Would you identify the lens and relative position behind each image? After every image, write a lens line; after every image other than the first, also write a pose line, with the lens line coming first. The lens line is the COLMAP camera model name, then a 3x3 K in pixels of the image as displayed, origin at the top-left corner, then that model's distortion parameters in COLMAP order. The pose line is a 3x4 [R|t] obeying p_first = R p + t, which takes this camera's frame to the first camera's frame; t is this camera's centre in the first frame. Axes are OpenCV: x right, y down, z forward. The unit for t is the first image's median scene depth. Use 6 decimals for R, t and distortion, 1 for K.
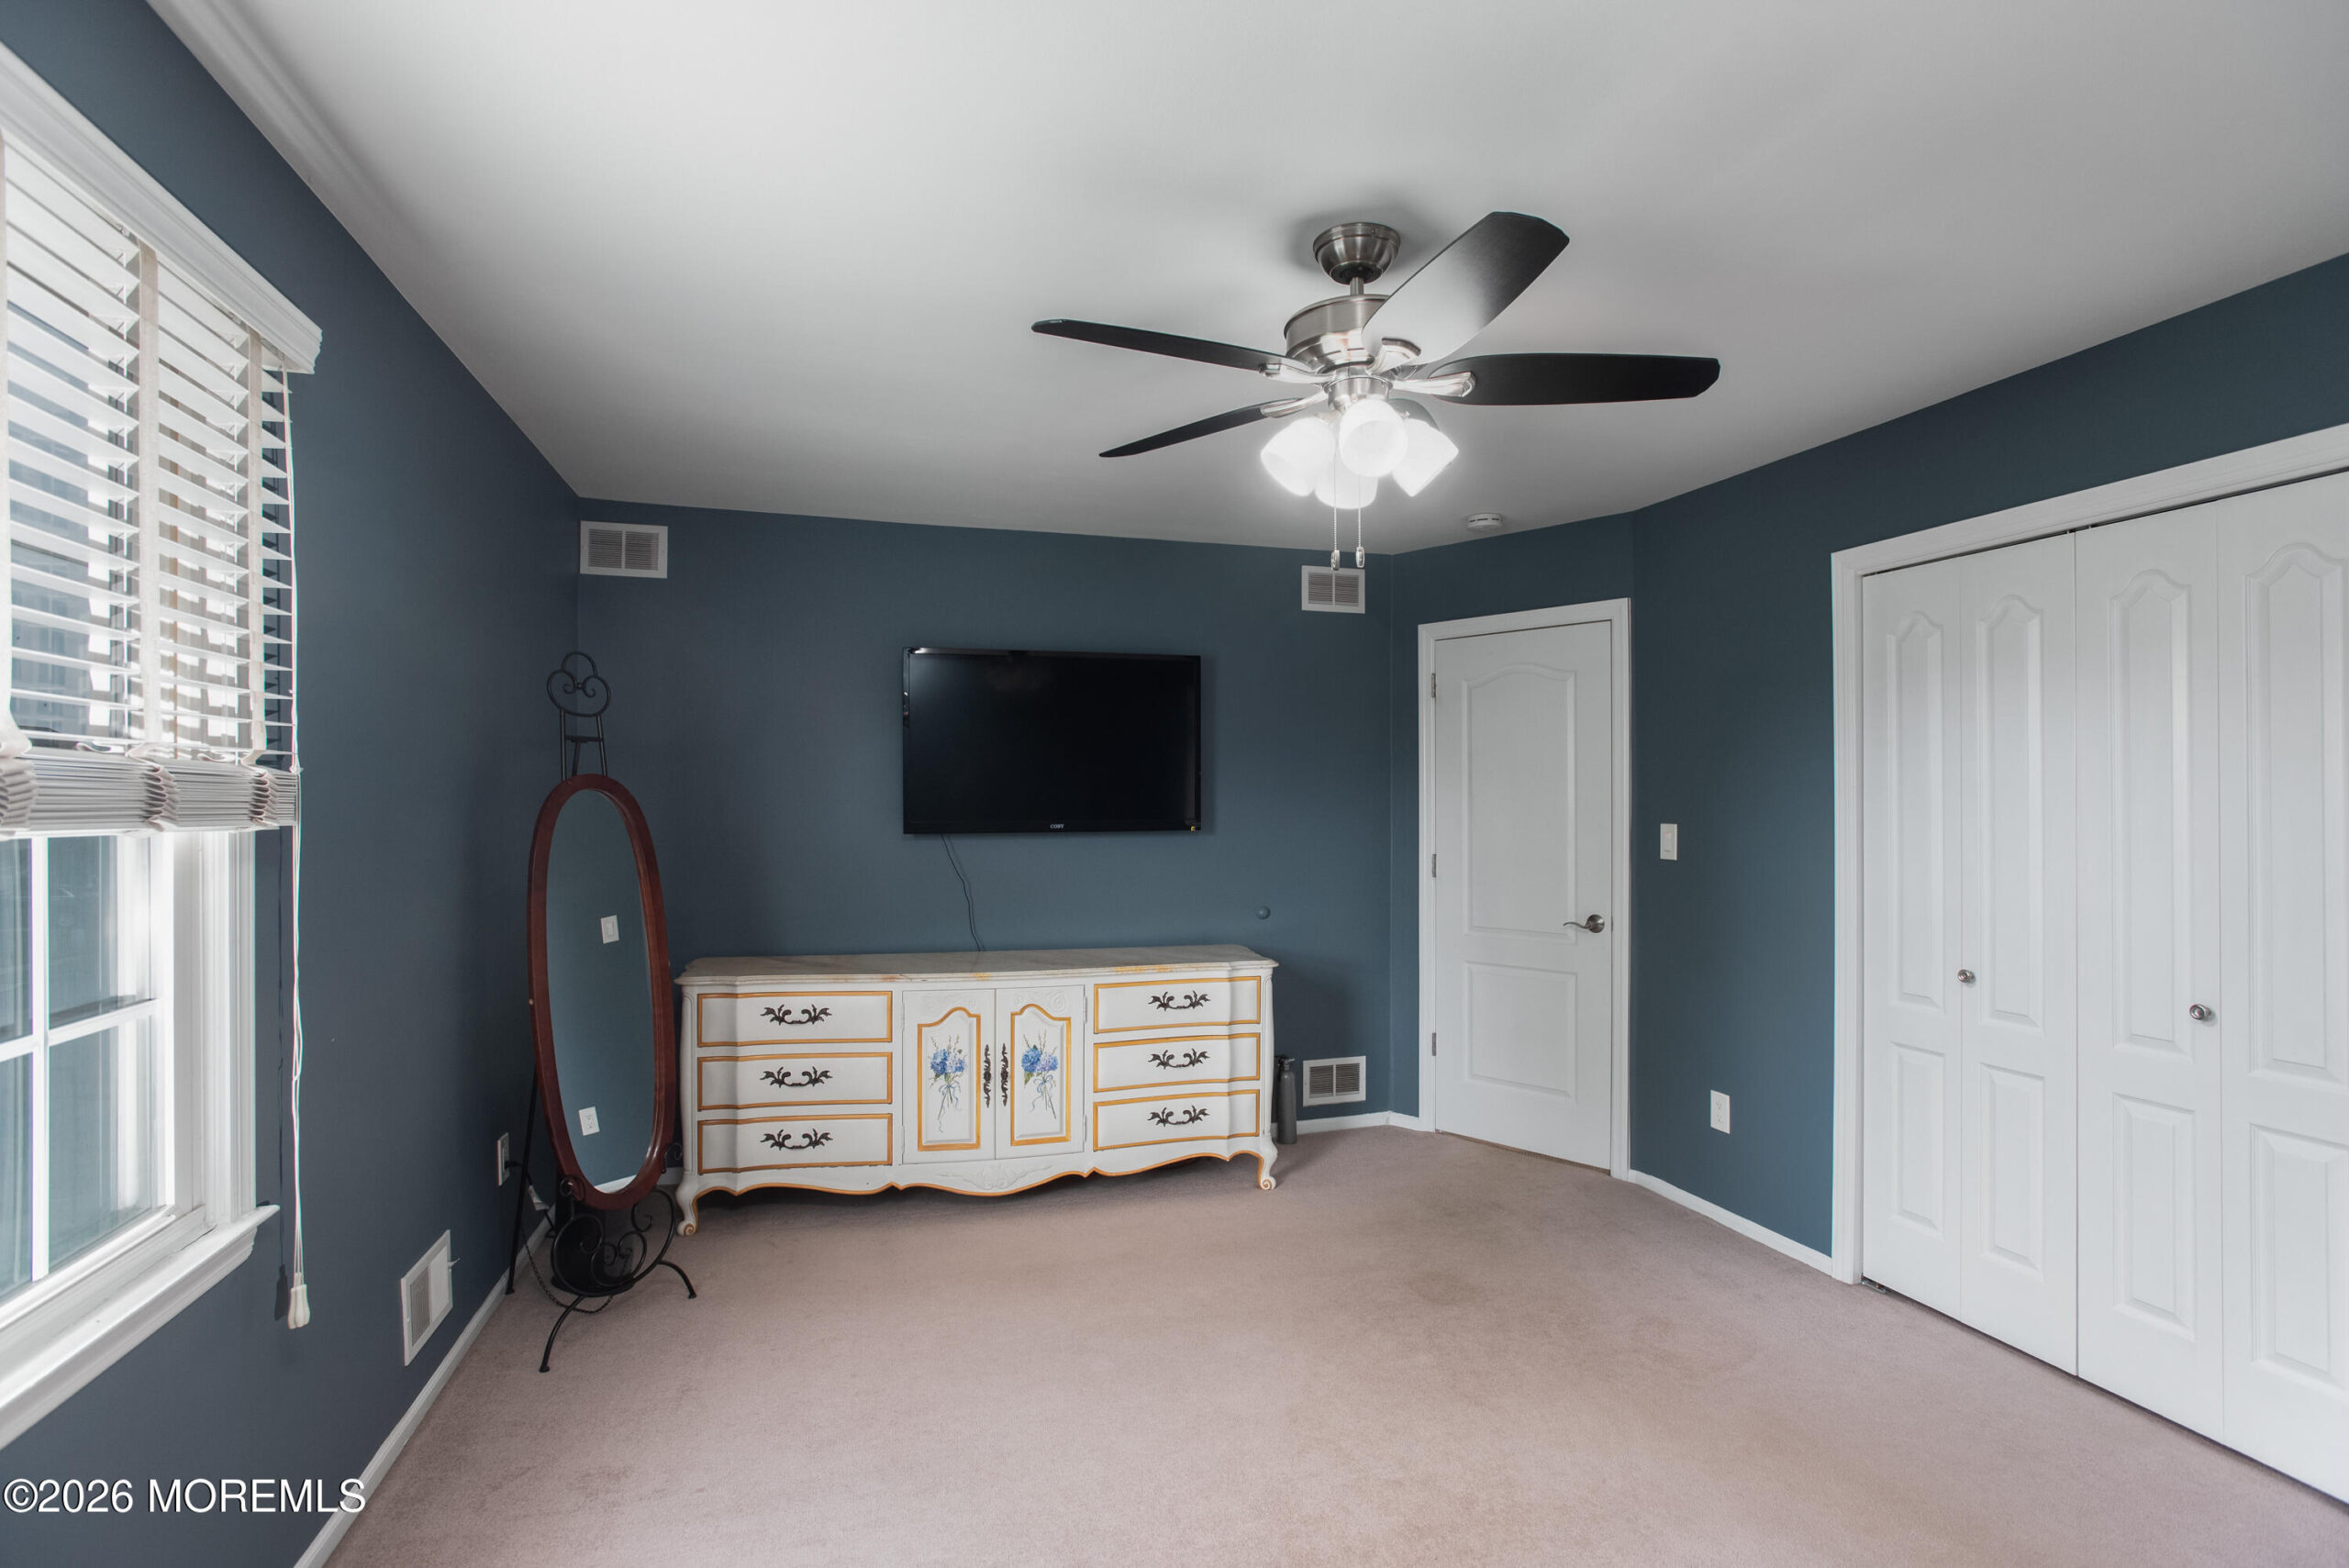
lens RADIAL K [[1120.0, 0, 1164.1], [0, 1120.0, 787.9], [0, 0, 1]] dist [-0.053117, 0.022704]
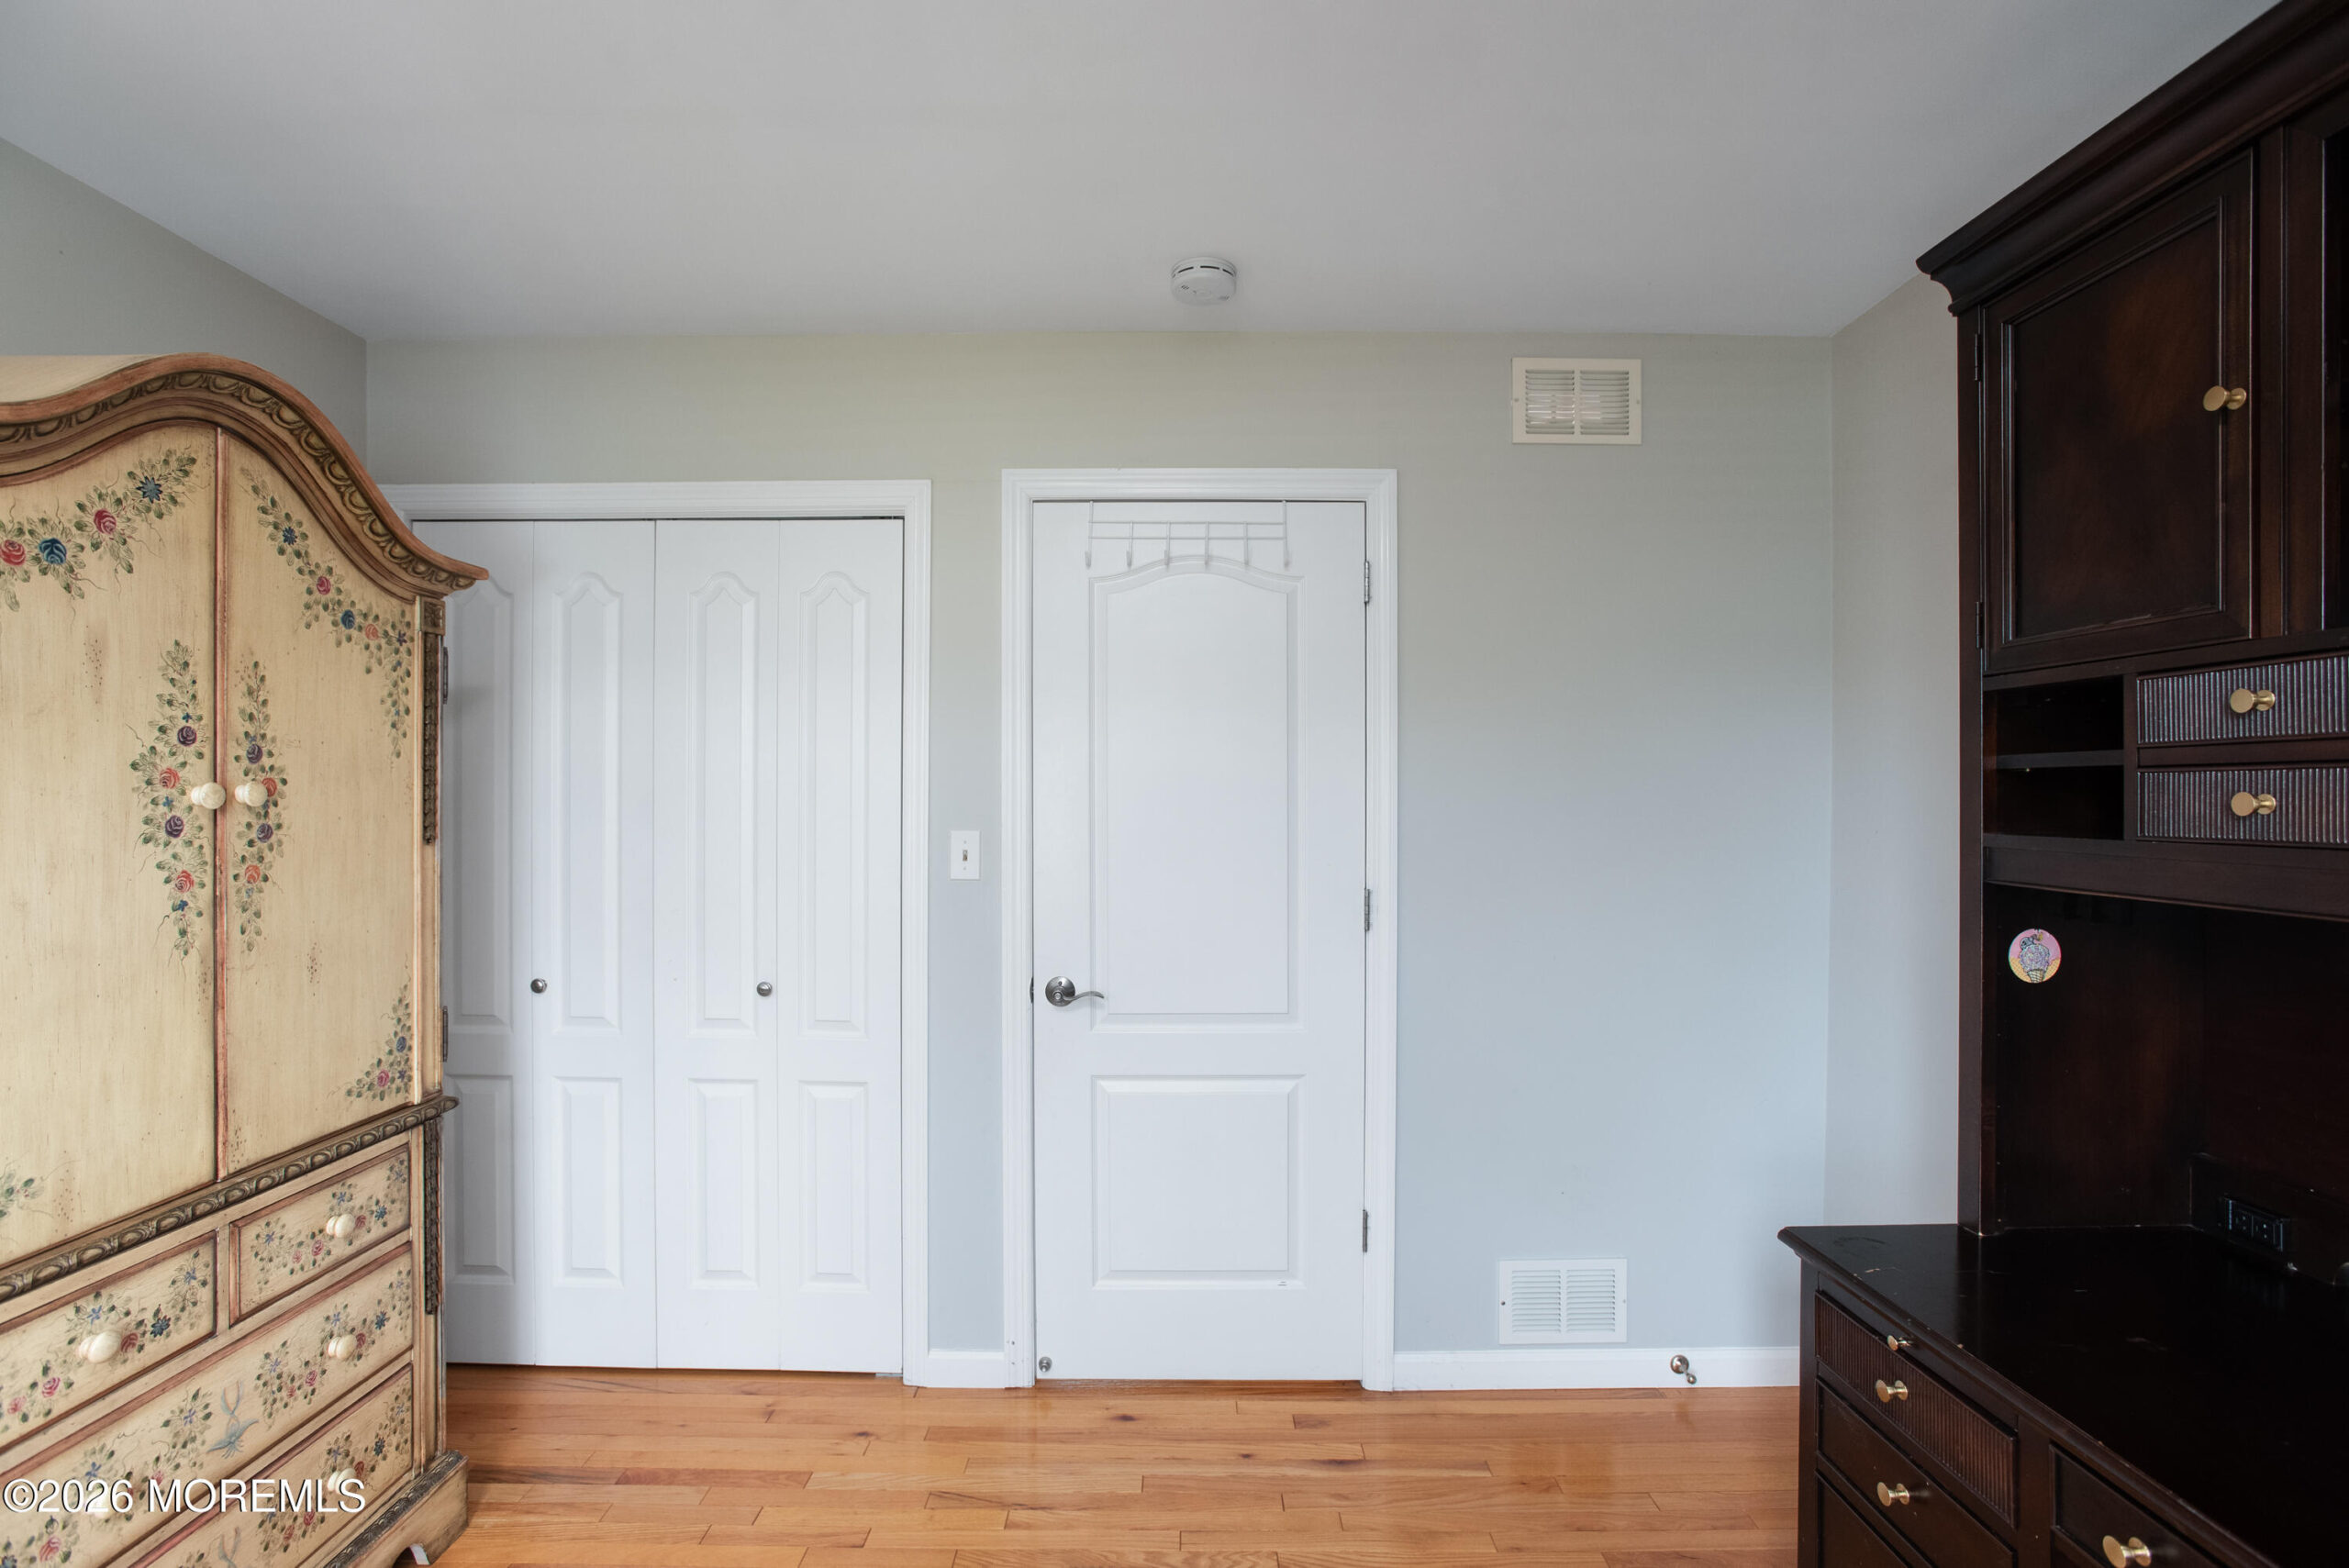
lens RADIAL K [[1207.8, 0, 1170.7], [0, 1207.8, 799.9], [0, 0, 1]] dist [0.000796, 0.000329]
pose [[0.294203, 0.000900, 0.955743, -0.099984], [-0.016870, 0.999849, 0.004252, 0.007551], [-0.955594, -0.017374, 0.294173, 0.324327]]
